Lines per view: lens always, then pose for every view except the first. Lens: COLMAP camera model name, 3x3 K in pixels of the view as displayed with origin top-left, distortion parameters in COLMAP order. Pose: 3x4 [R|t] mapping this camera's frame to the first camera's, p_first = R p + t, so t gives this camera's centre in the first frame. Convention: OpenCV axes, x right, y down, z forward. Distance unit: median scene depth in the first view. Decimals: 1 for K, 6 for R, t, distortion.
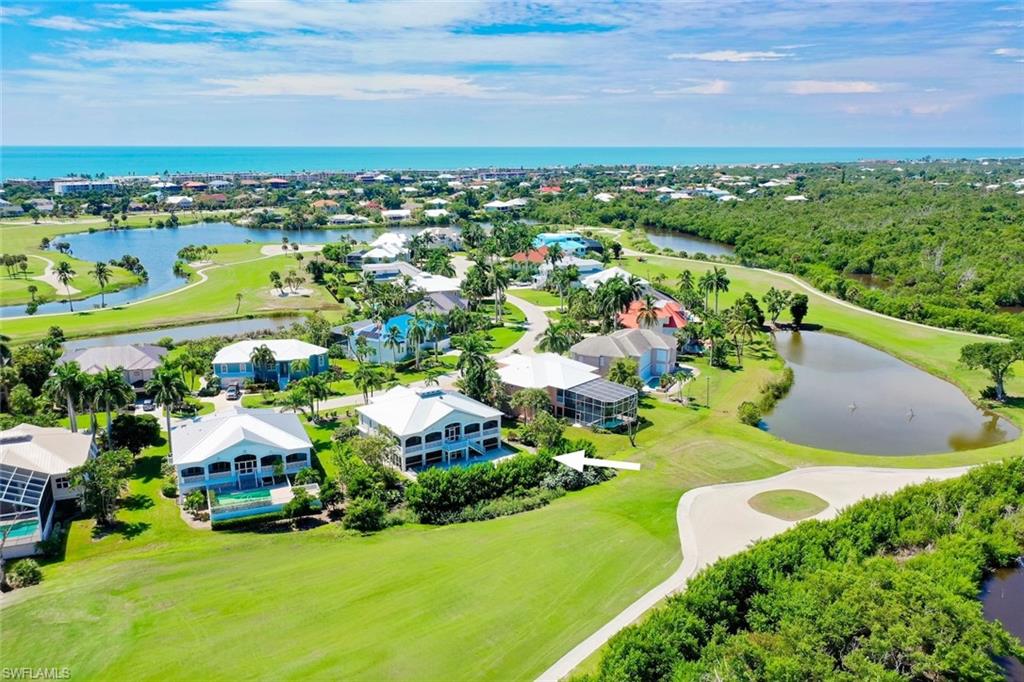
lens RADIAL K [[841.5, 0, 512.0], [0, 841.5, 341.0], [0, 0, 1]] dist [0.008483, -0.001949]
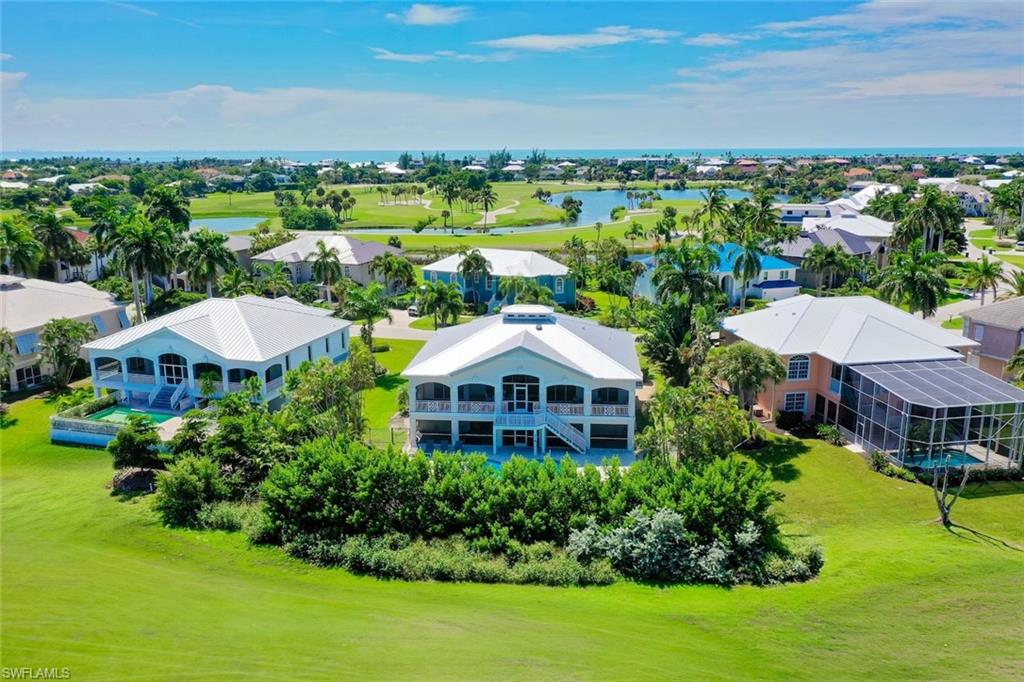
lens RADIAL K [[824.7, 0, 512.3], [0, 824.7, 327.4], [0, 0, 1]] dist [0.002239, -0.002355]
pose [[0.768589, 0.129626, -0.626472, 0.166315], [-0.139767, 0.989625, 0.033295, 0.039230], [0.624288, 0.061970, 0.778732, 0.443889]]
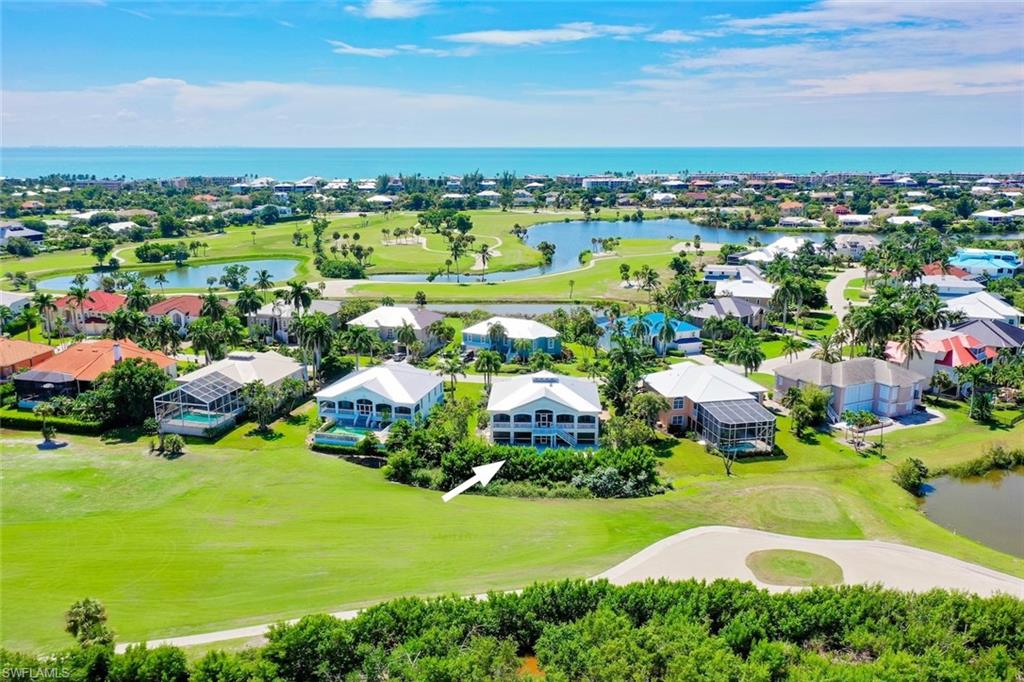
lens RADIAL K [[841.5, 0, 512.0], [0, 841.5, 341.0], [0, 0, 1]] dist [0.008483, -0.001949]
pose [[0.796159, 0.134704, -0.589903, 0.367323], [-0.135105, 0.989867, 0.043693, -0.020091], [0.589811, 0.044912, 0.806291, 0.089325]]
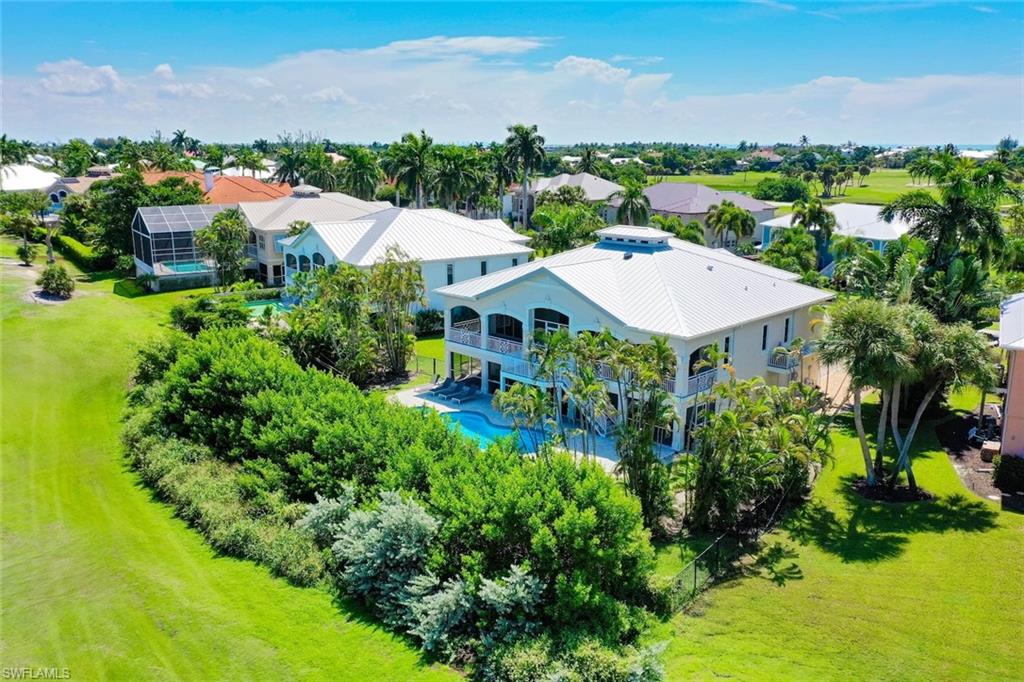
lens RADIAL K [[841.5, 0, 512.0], [0, 841.5, 341.0], [0, 0, 1]] dist [0.008483, -0.001949]
pose [[0.184608, 0.220718, -0.957707, 0.196285], [-0.224256, 0.958209, 0.177606, 0.036758], [0.956885, 0.181984, 0.226390, 0.656136]]
